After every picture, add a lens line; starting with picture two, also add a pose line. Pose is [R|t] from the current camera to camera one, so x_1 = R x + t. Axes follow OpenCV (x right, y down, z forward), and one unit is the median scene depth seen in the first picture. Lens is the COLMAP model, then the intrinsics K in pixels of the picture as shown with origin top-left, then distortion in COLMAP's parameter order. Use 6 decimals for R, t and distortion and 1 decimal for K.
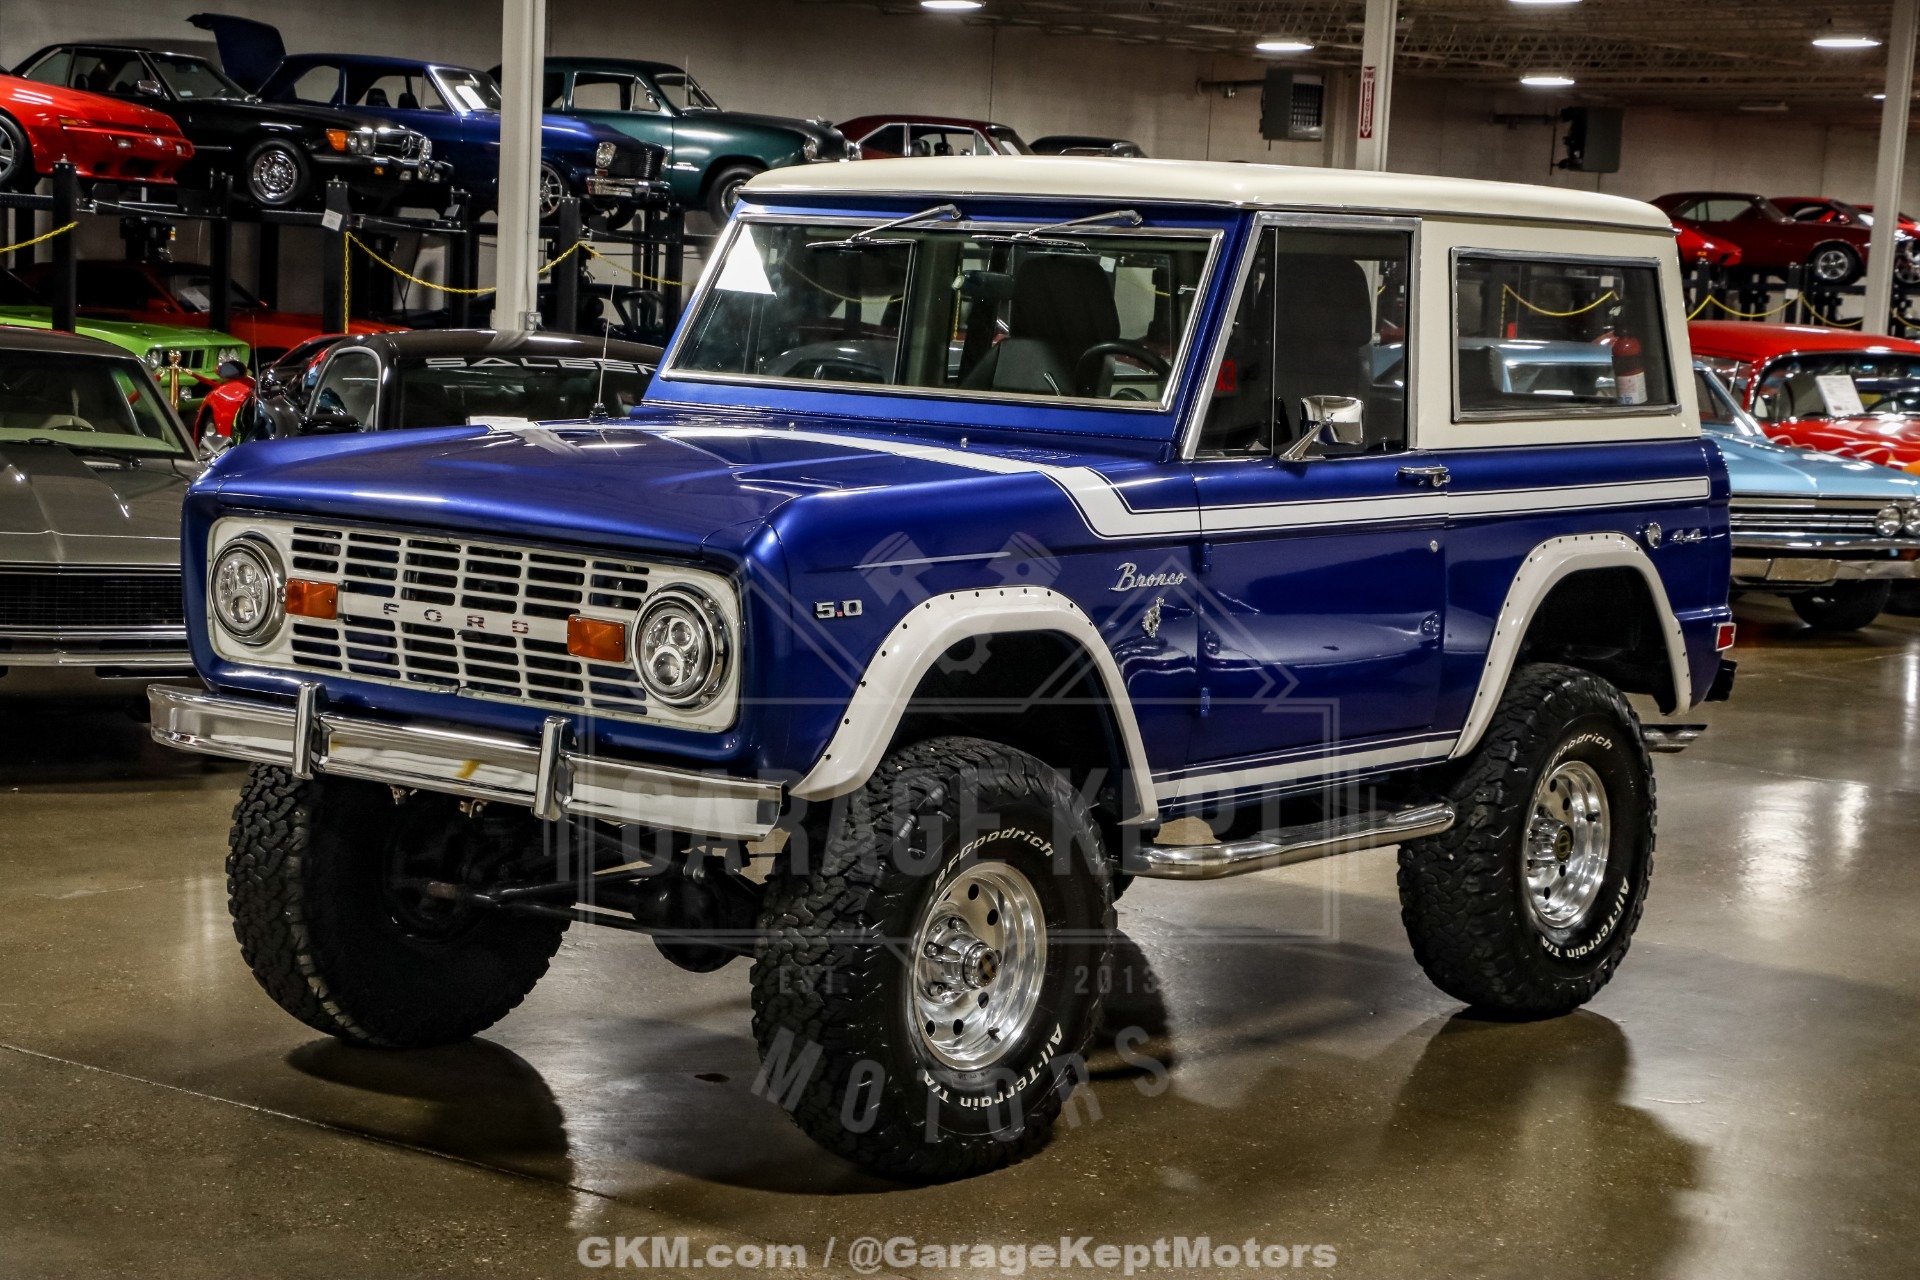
lens RADIAL K [[3375.8, 0, 953.2], [0, 3375.8, 658.3], [0, 0, 1]] dist [0.164441, 0.406625]
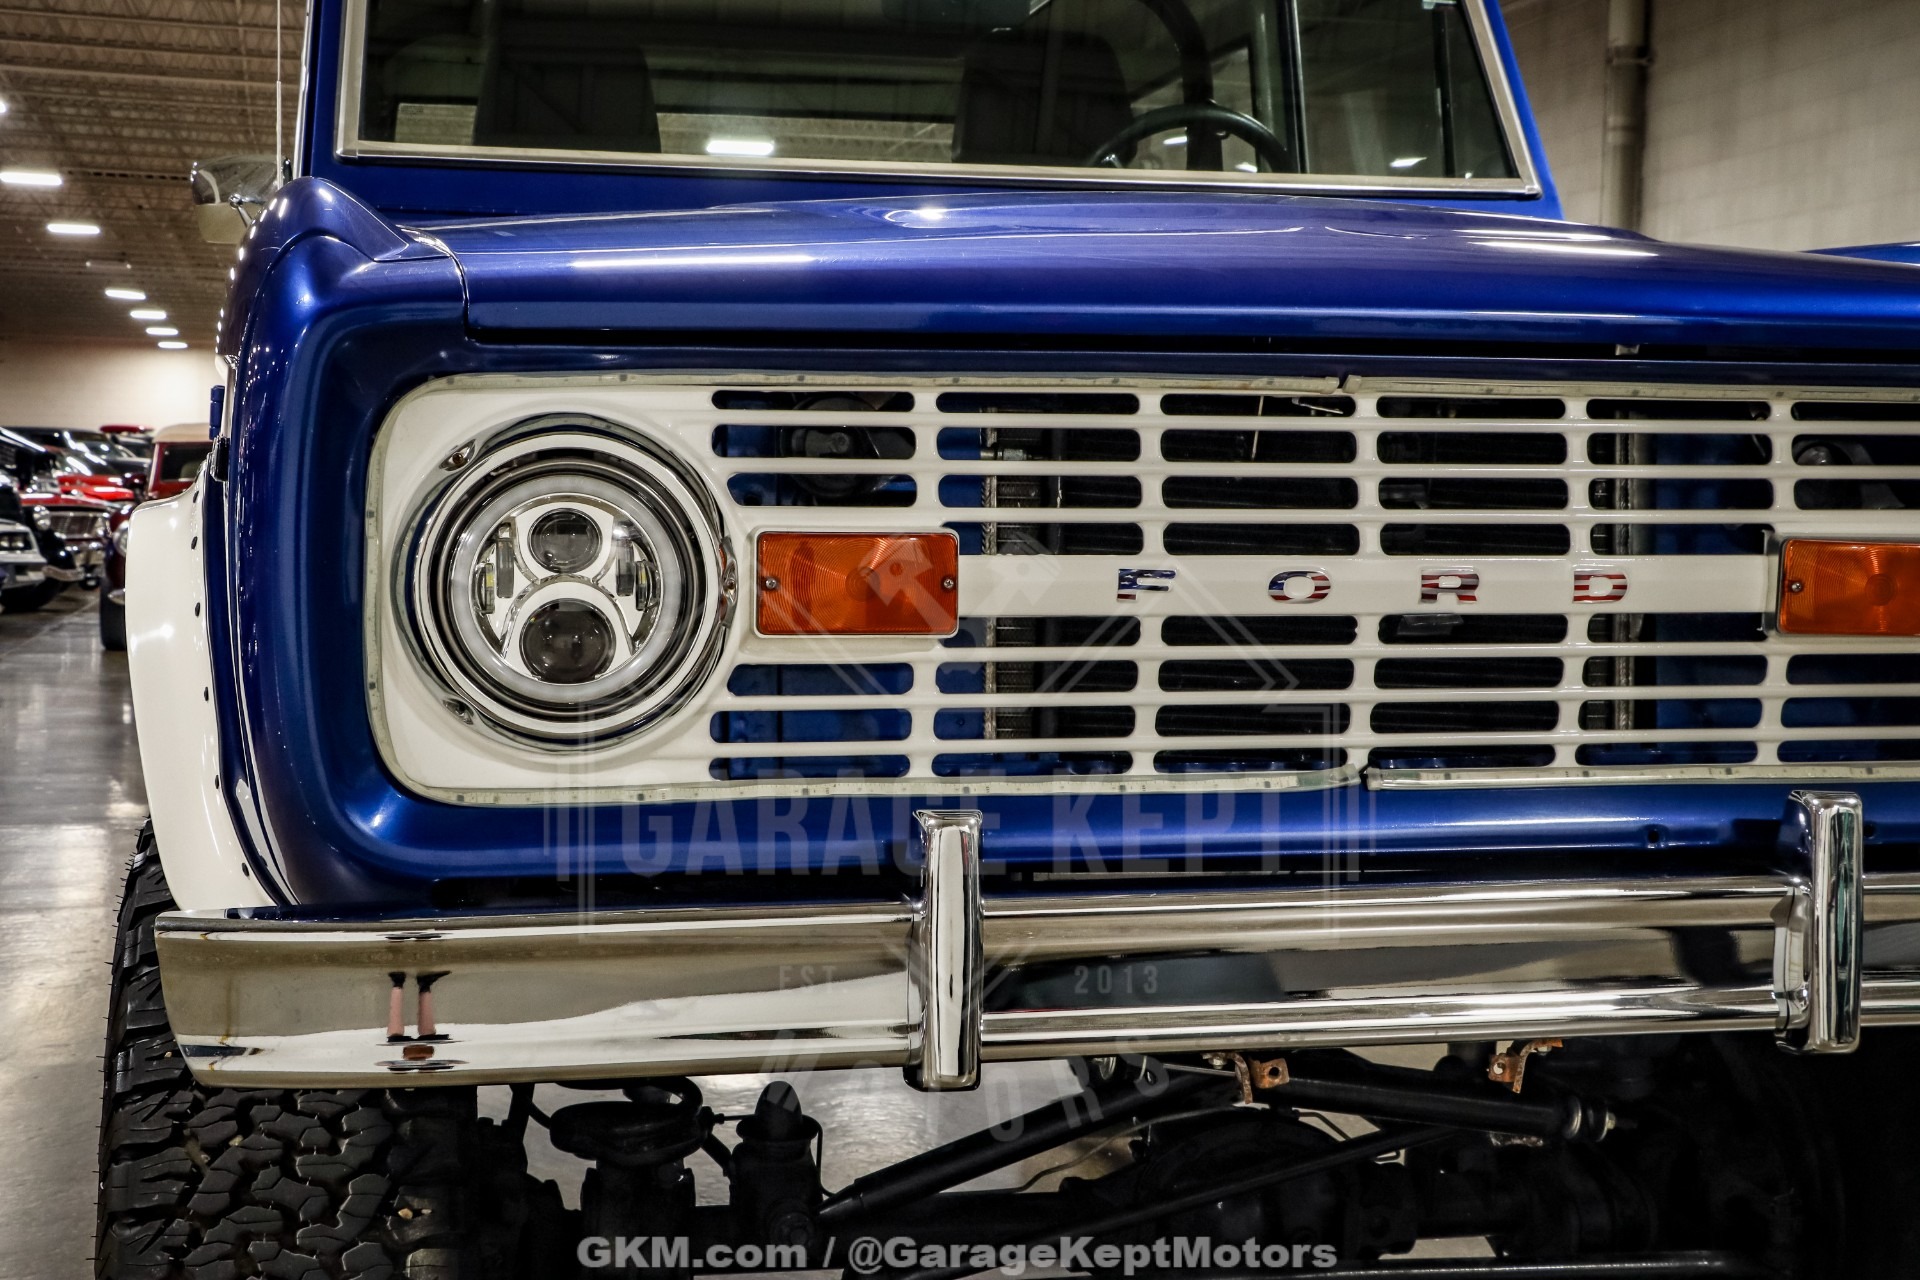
lens RADIAL K [[2925.8, 0, 962.1], [0, 2925.8, 644.6], [0, 0, 1]] dist [0.042406, 0.033421]
pose [[0.635920, -0.084722, 0.767091, -0.410847], [0.103443, 0.994344, 0.024067, -0.017200], [-0.764791, 0.064045, 0.641087, 0.787698]]
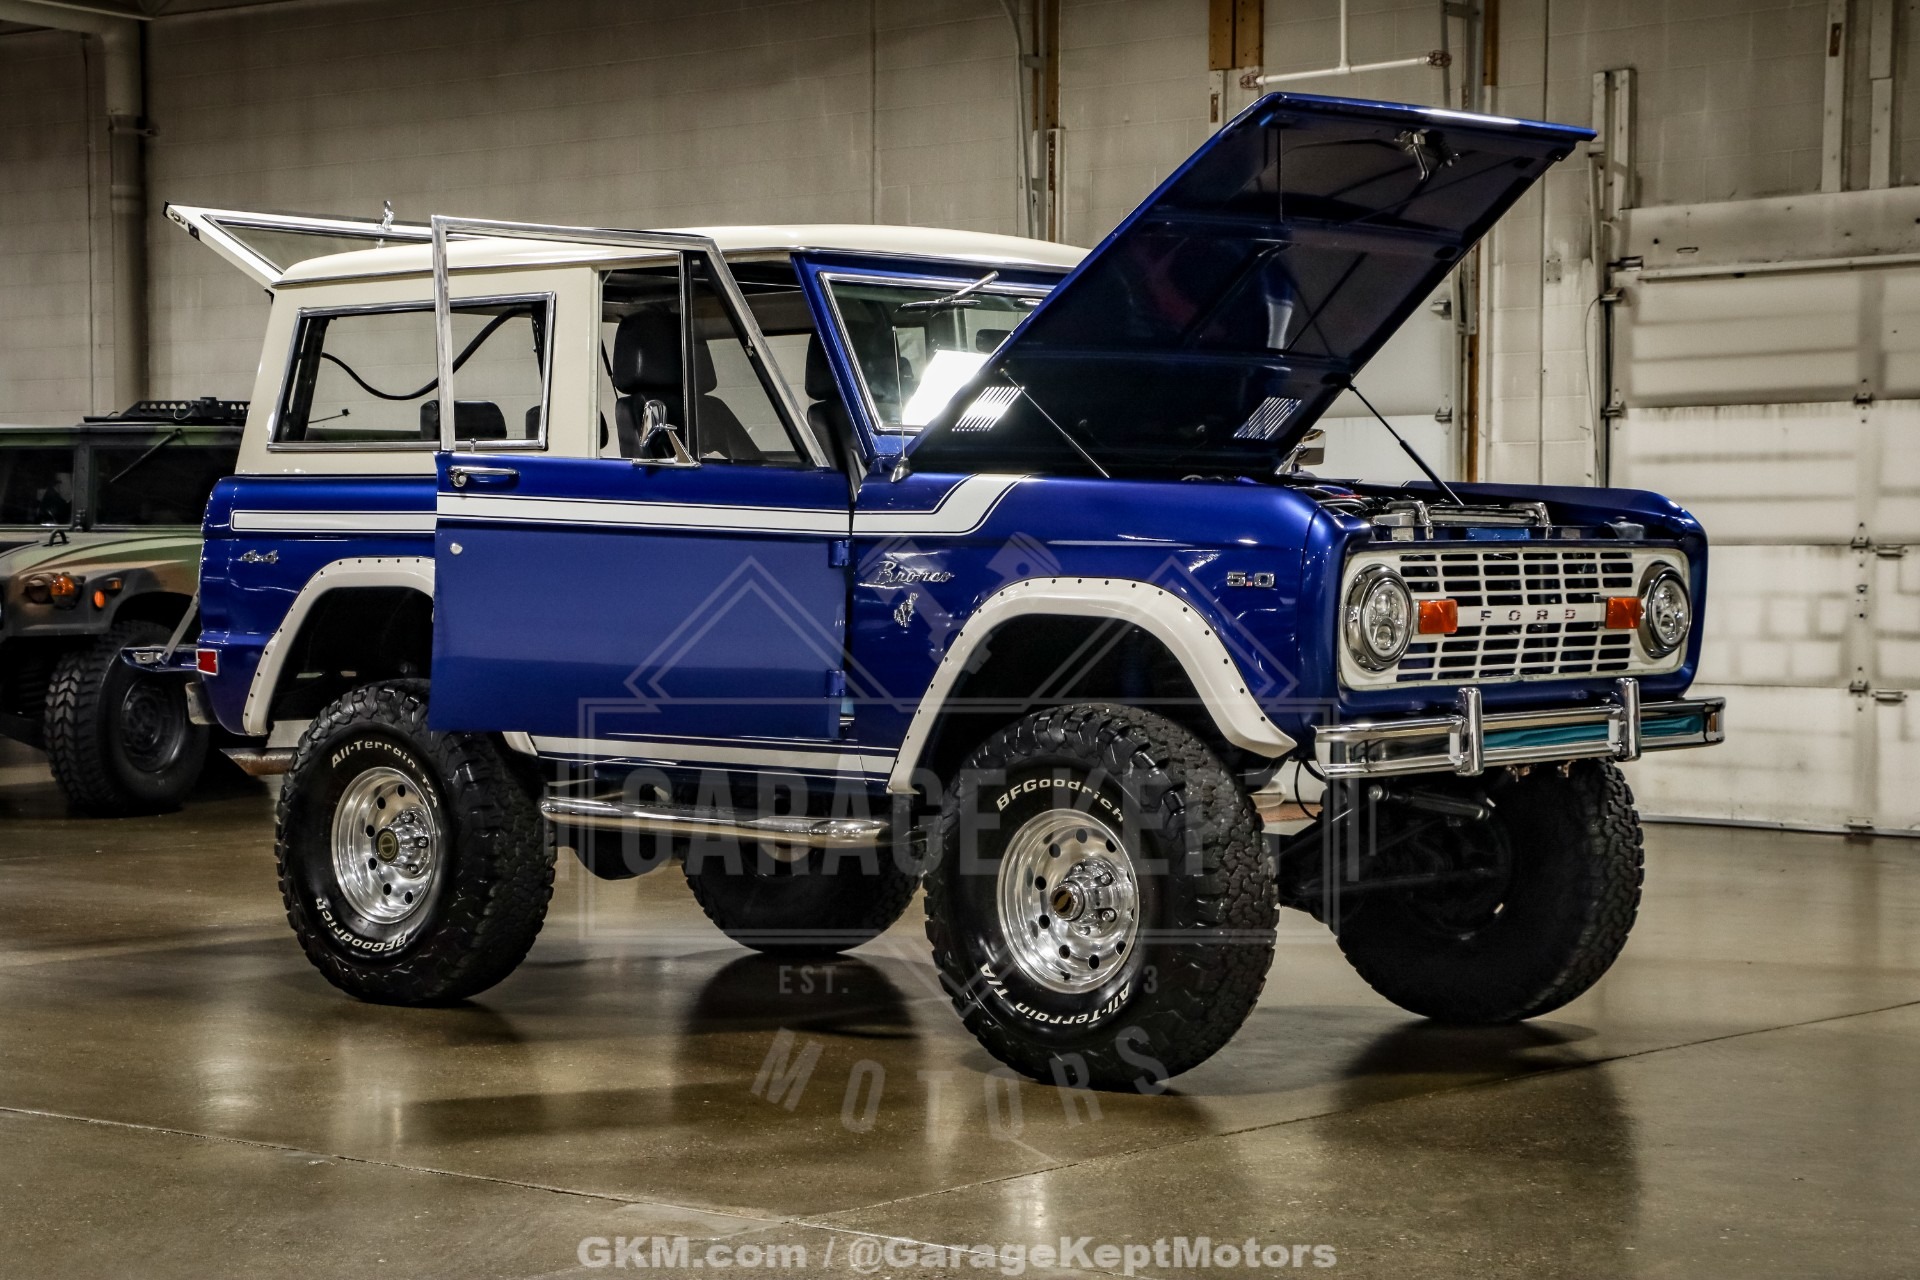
lens RADIAL K [[3562.1, 0, 927.7], [0, 3562.1, 640.6], [0, 0, 1]] dist [0.220355, 0.367261]
pose [[0.065993, -0.077502, 0.994806, -1.337771], [0.104514, 0.992032, 0.070353, -0.107362], [-0.992331, 0.099328, 0.073568, 1.066348]]
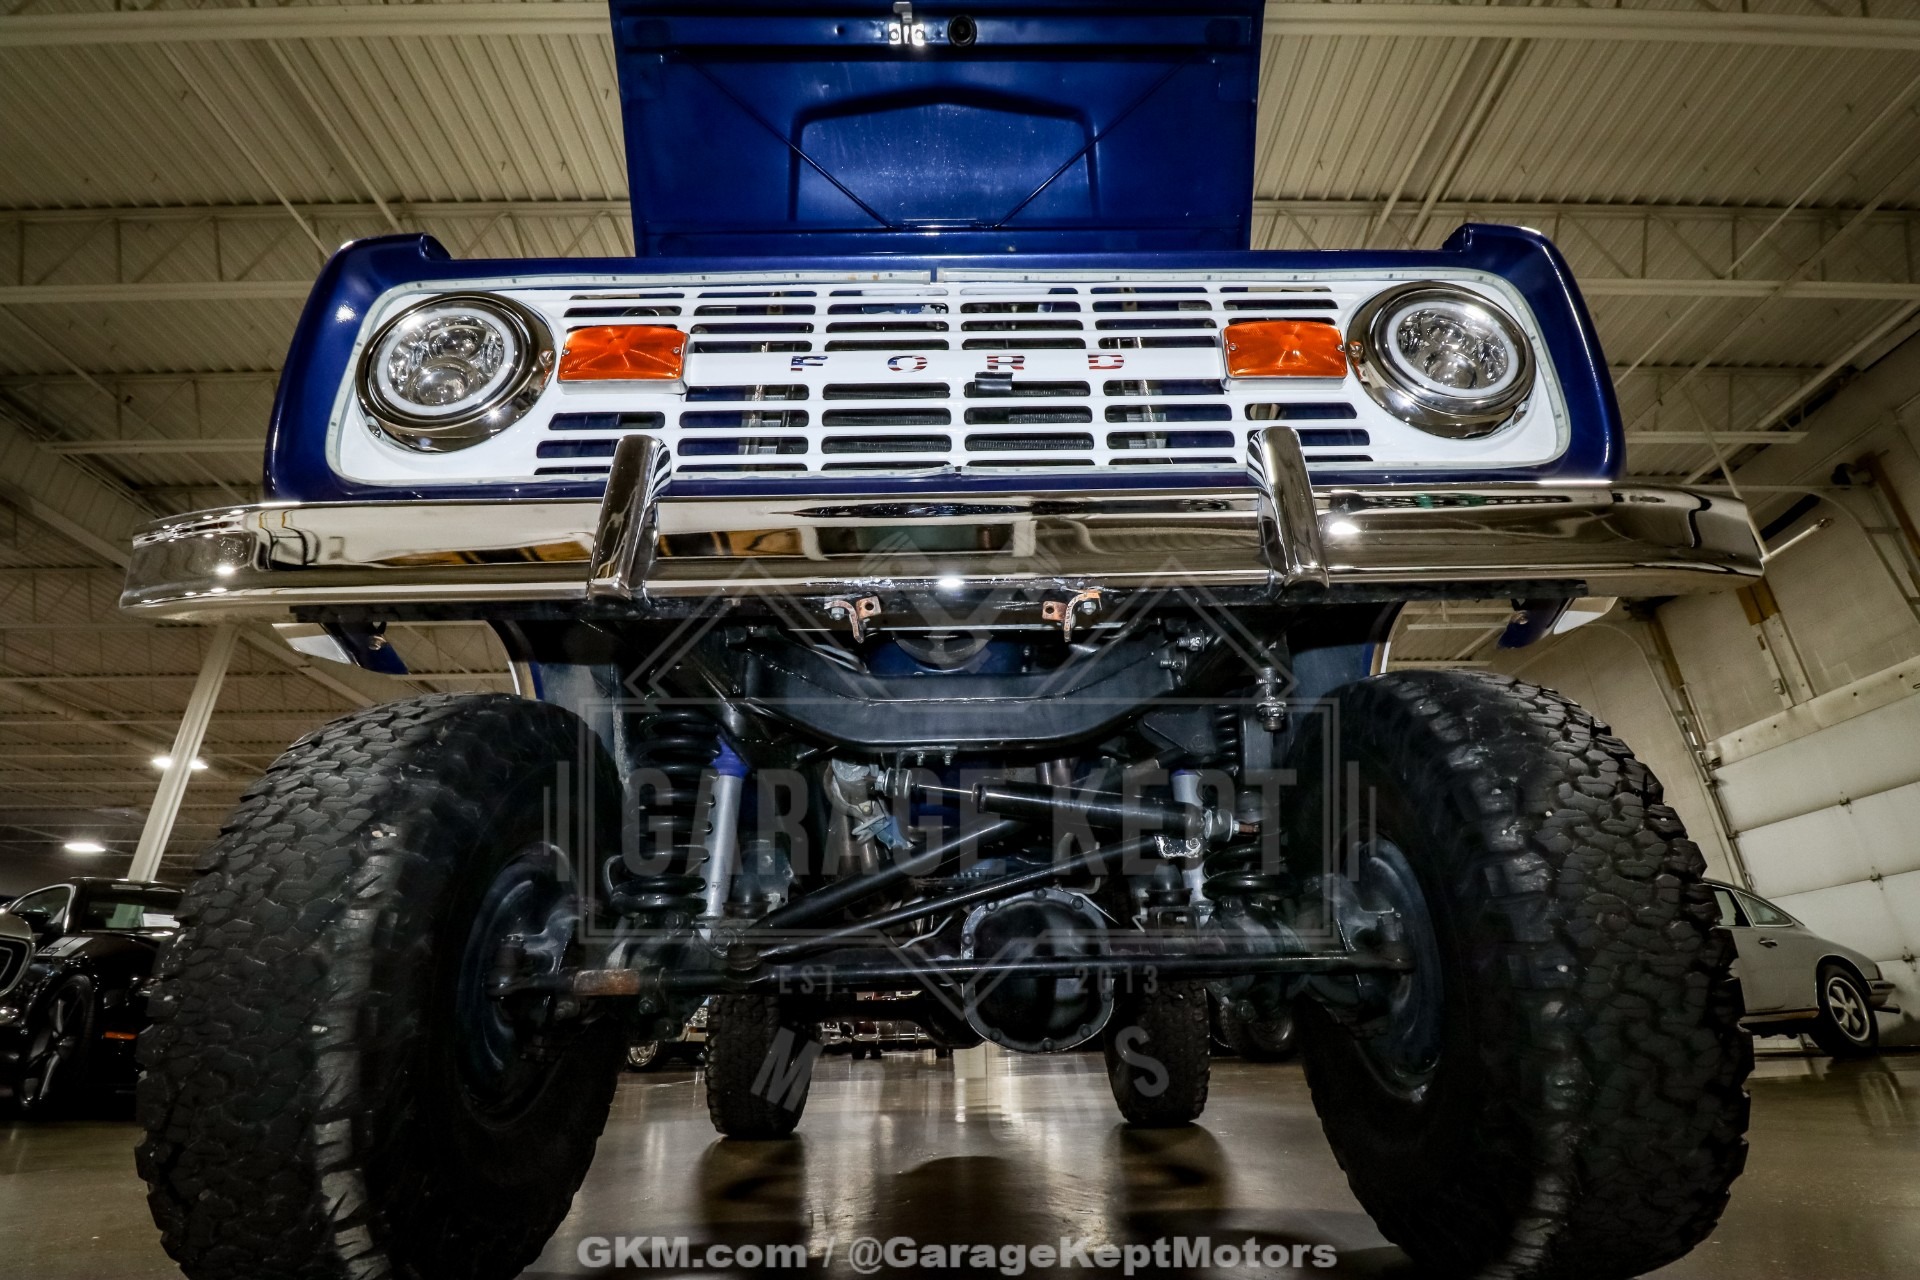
lens RADIAL K [[905.8, 0, 967.1], [0, 905.8, 608.9], [0, 0, 1]] dist [0.011973, -0.036372]
pose [[0.780705, 0.209761, 0.588642, -0.222976], [0.125618, 0.870070, -0.476652, 0.101305], [-0.612143, 0.446069, 0.652919, 0.870323]]
